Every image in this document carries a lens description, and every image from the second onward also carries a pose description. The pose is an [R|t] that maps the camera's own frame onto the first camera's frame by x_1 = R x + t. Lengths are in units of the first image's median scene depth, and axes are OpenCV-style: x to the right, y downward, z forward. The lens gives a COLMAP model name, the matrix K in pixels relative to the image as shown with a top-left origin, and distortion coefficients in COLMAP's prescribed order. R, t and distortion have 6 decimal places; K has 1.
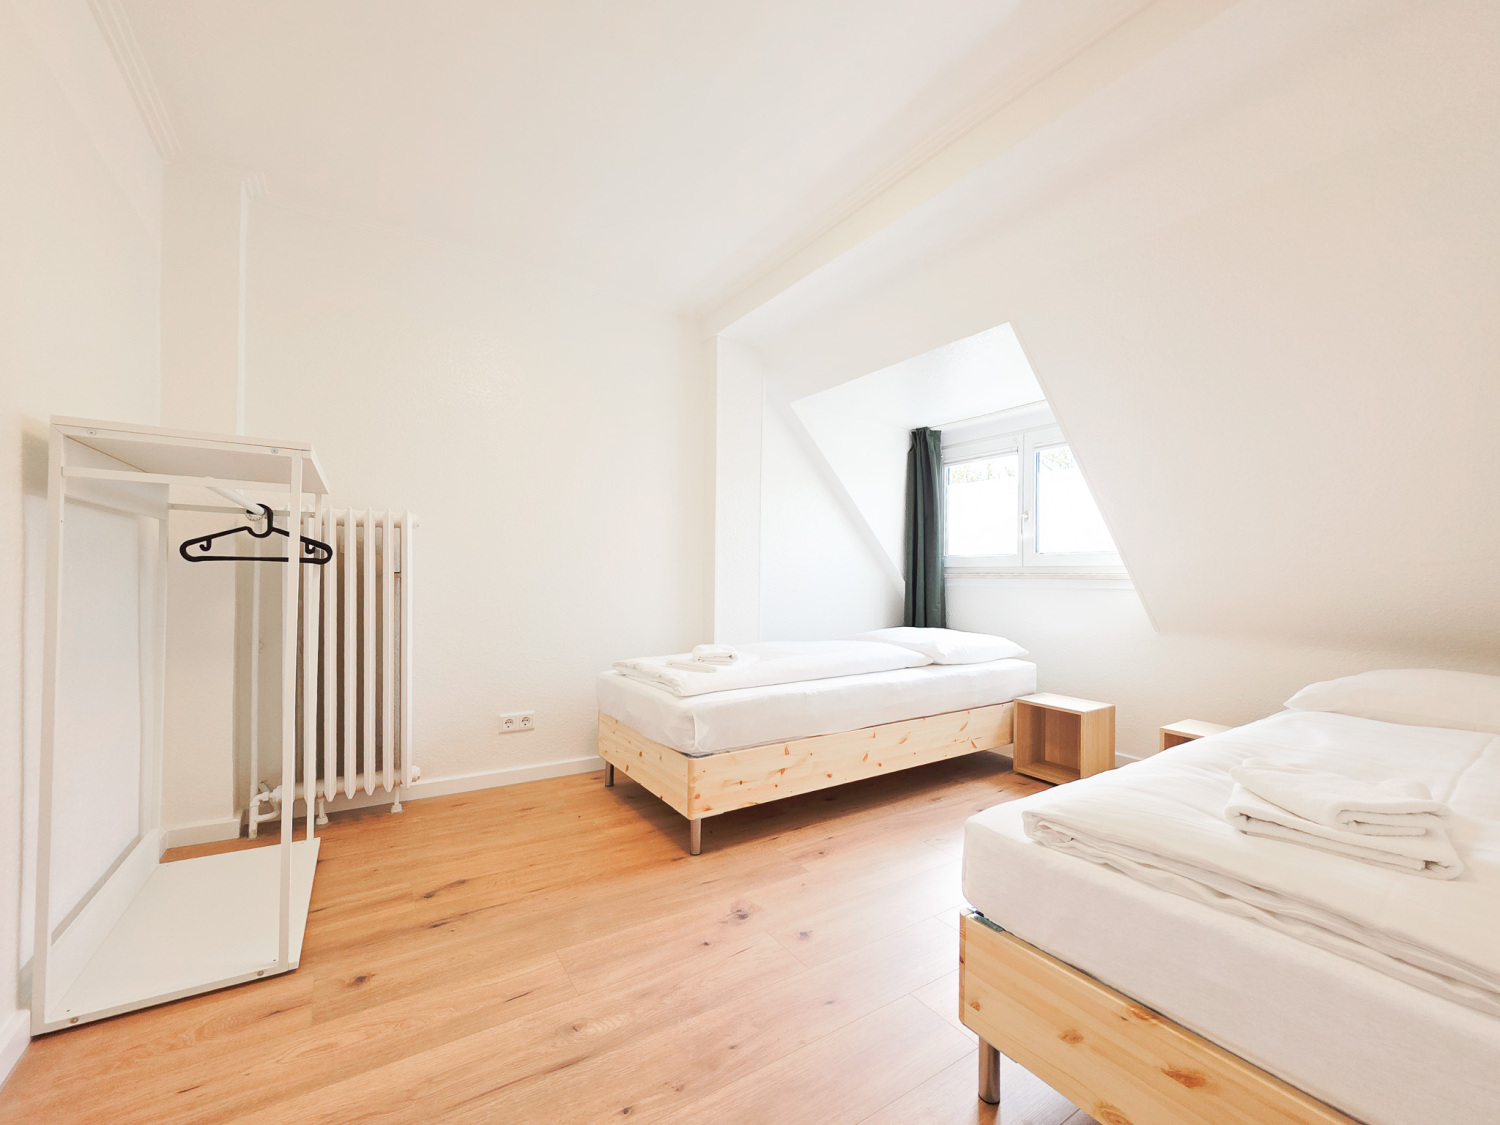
lens RADIAL K [[620.7, 0, 756.8], [0, 620.7, 571.8], [0, 0, 1]] dist [-0.002527, 0.000896]
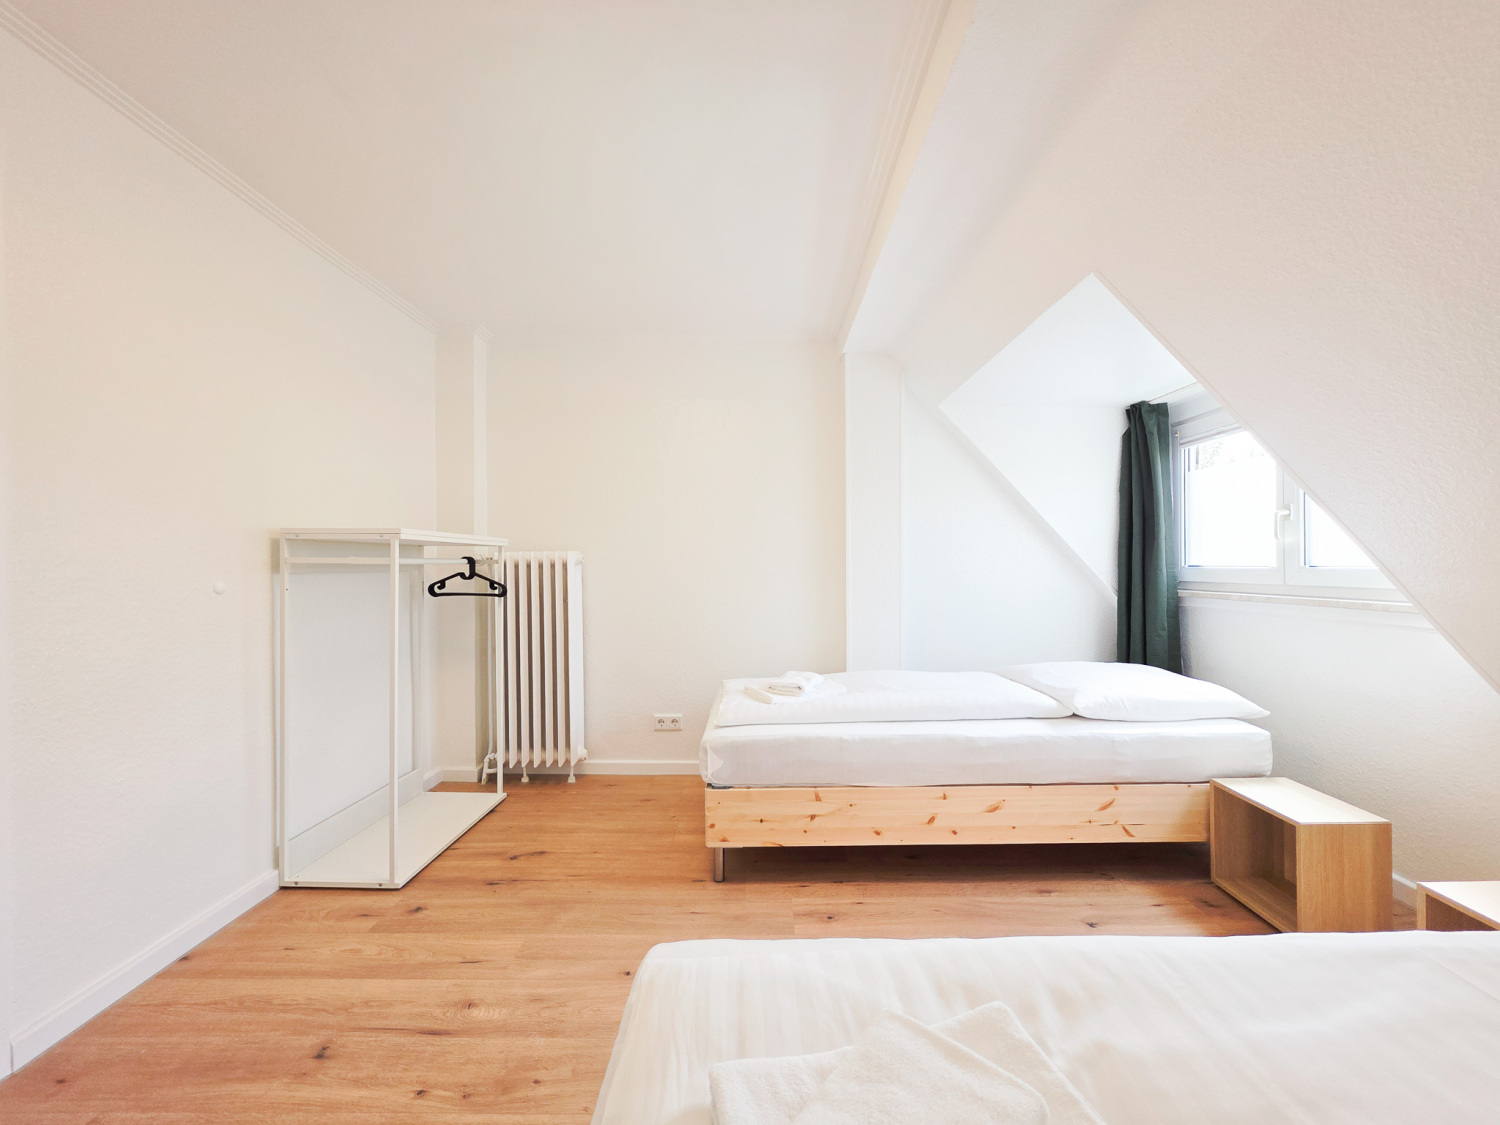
lens RADIAL K [[587.9, 0, 750.8], [0, 587.9, 563.7], [0, 0, 1]] dist [-0.000115, 0.000481]
pose [[0.831382, -0.019474, -0.555360, 0.477939], [0.020995, 0.999773, -0.003628, -0.067434], [0.555304, -0.008644, 0.831602, 0.204171]]
